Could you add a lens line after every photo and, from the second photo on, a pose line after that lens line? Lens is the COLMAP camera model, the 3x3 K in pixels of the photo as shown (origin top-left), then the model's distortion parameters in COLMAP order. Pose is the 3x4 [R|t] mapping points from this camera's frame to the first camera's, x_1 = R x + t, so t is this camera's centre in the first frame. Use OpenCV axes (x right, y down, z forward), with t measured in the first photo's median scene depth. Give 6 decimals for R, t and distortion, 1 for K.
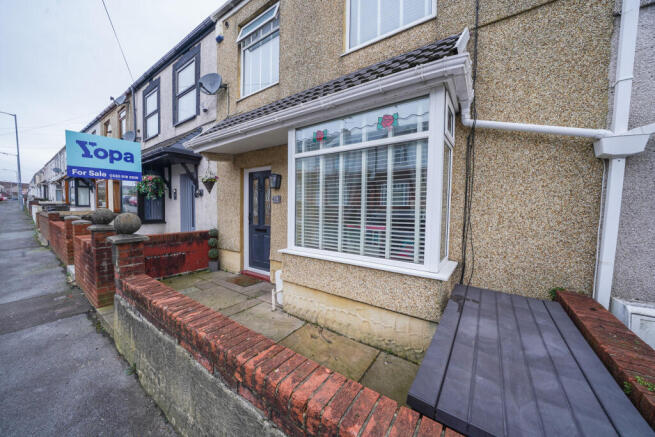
lens RADIAL K [[229.8, 0, 327.5], [0, 229.8, 218.5], [0, 0, 1]] dist [-0.023045, 0.000052]
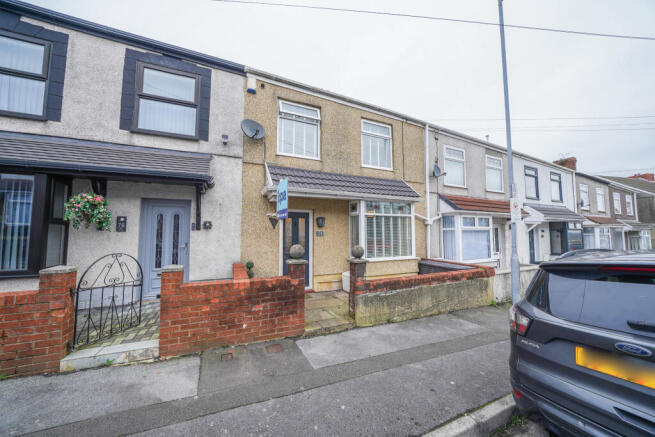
lens RADIAL K [[229.8, 0, 327.5], [0, 229.8, 218.5], [0, 0, 1]] dist [-0.023045, 0.000052]
pose [[0.509548, 0.038137, 0.859597, -2.269982], [0.043444, 0.996603, -0.069968, -0.112946], [-0.859345, 0.072997, 0.506160, 0.266779]]
